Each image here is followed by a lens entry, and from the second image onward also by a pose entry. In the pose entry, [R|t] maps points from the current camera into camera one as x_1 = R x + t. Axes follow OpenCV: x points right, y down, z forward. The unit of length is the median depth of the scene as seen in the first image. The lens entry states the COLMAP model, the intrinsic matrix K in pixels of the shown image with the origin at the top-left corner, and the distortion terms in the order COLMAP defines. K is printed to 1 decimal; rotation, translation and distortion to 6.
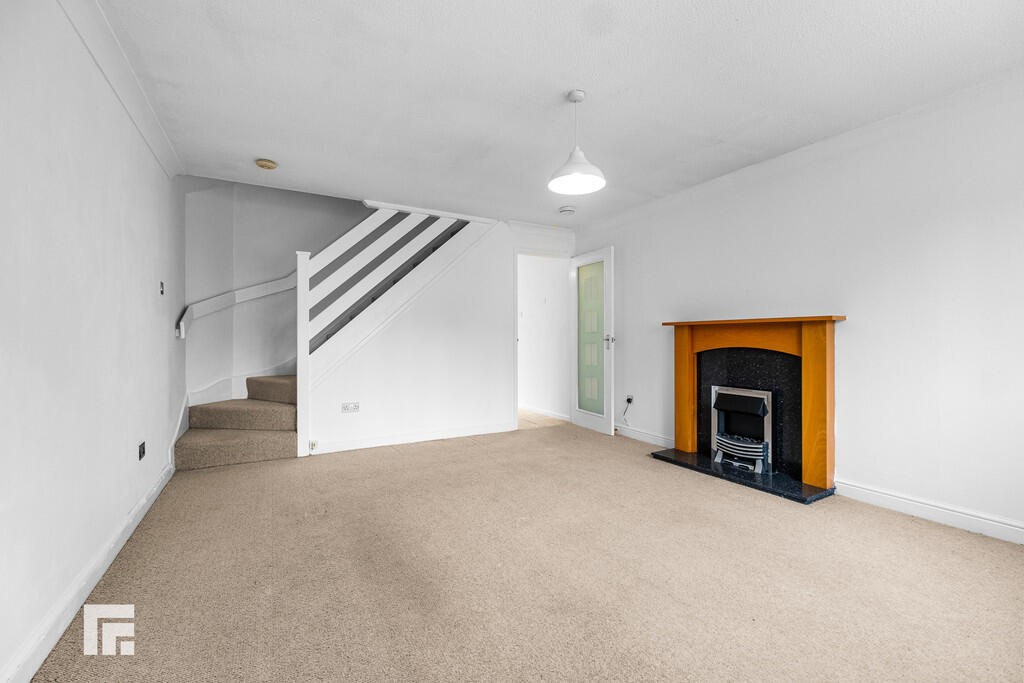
lens RADIAL K [[439.2, 0, 511.4], [0, 439.2, 341.5], [0, 0, 1]] dist [-0.000705, -0.000093]
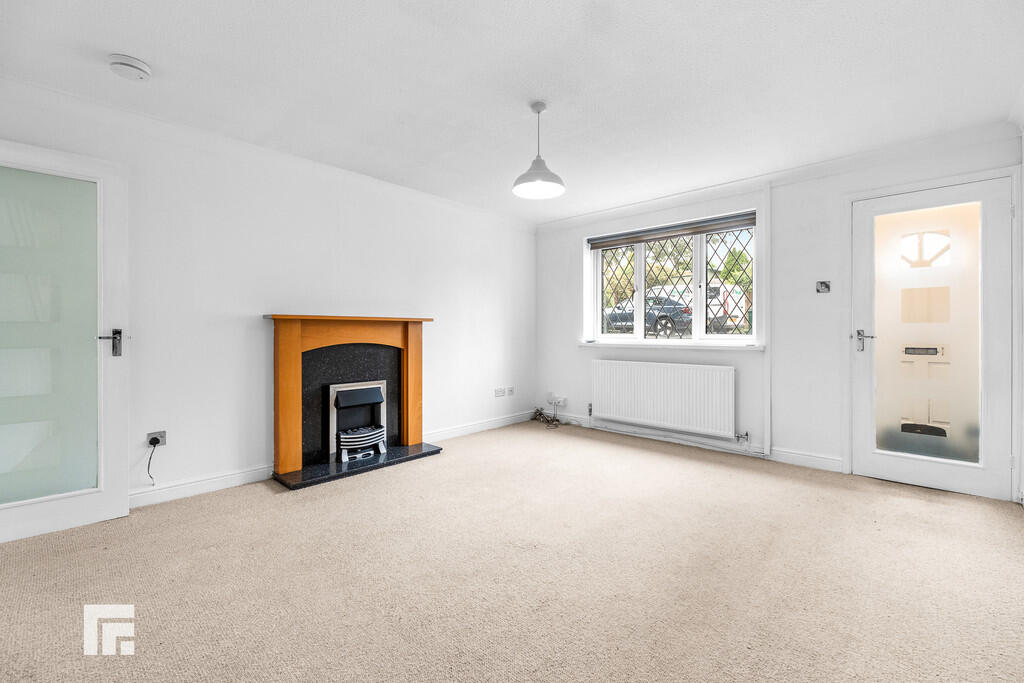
lens RADIAL K [[439.2, 0, 511.3], [0, 439.2, 334.3], [0, 0, 1]] dist [-0.000705, -0.000093]
pose [[-0.301876, 0.004889, 0.953335, -0.598759], [0.015001, 0.999887, -0.000377, -0.001563], [-0.953229, 0.014187, -0.301915, 0.989318]]
